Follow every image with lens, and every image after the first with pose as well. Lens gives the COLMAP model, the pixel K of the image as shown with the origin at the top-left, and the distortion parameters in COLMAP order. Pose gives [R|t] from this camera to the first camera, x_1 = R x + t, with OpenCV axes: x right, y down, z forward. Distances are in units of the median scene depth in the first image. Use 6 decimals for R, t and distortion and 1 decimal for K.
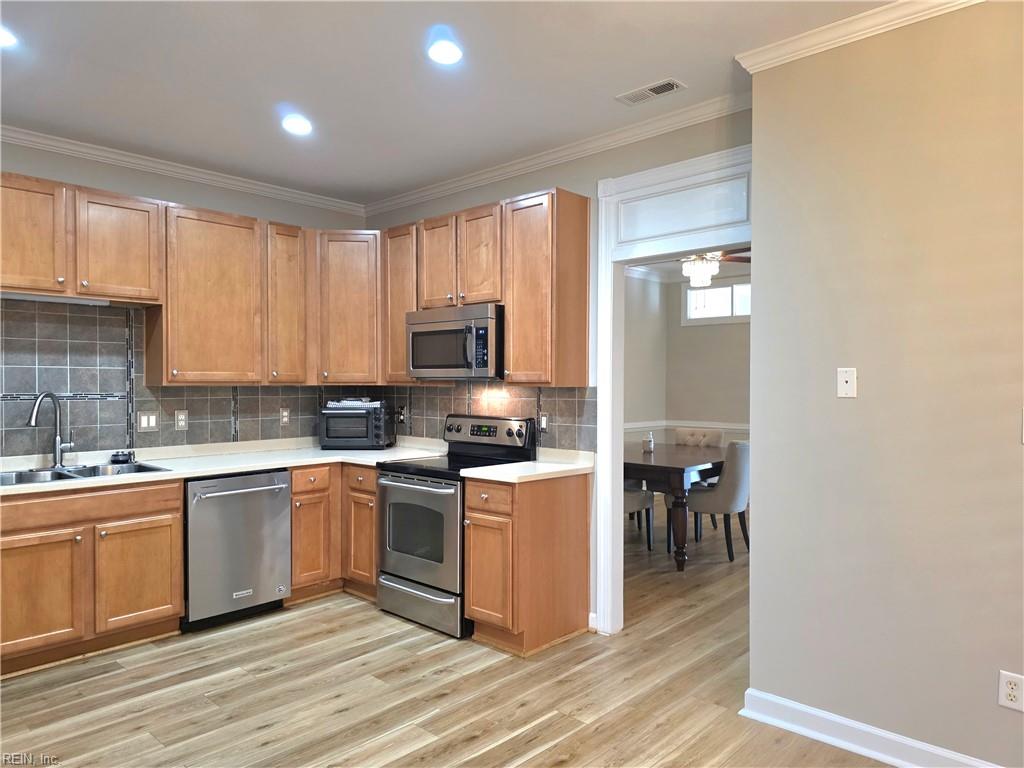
lens RADIAL K [[691.6, 0, 515.4], [0, 691.6, 389.0], [0, 0, 1]] dist [0.042526, -0.029787]
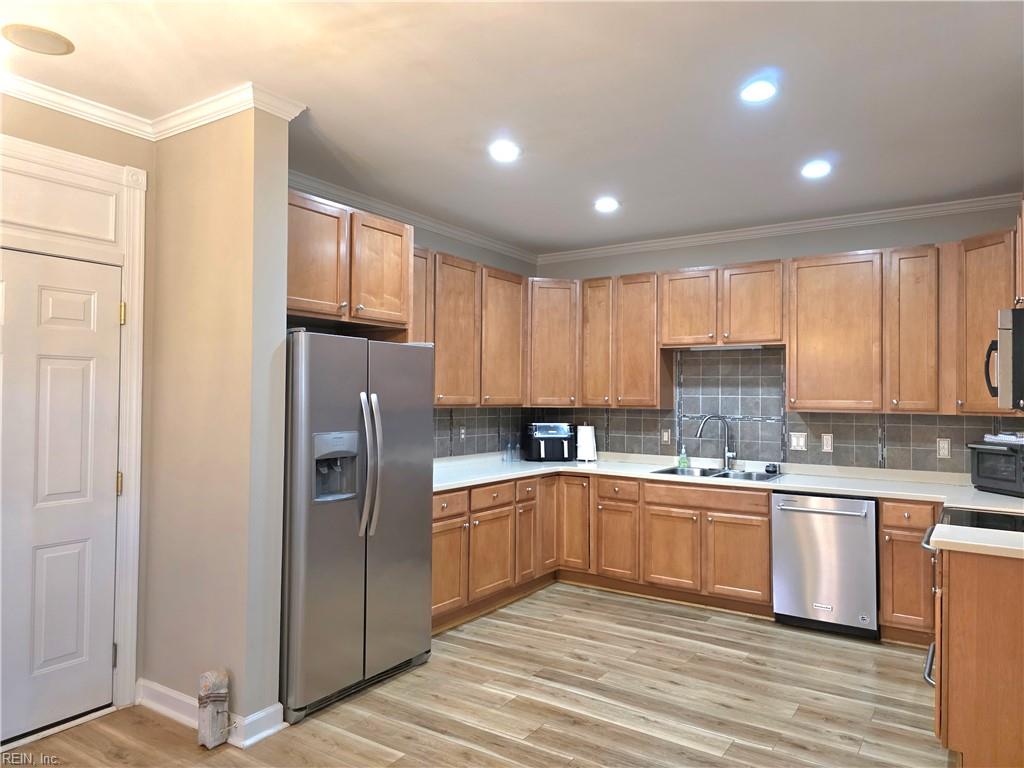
lens RADIAL K [[691.6, 0, 516.3], [0, 691.6, 381.8], [0, 0, 1]] dist [0.042526, -0.029787]
pose [[0.165382, -0.019995, -0.986027, 0.633737], [-0.017127, 0.999585, -0.023143, -0.021810], [0.986081, 0.020715, 0.164970, 0.368385]]
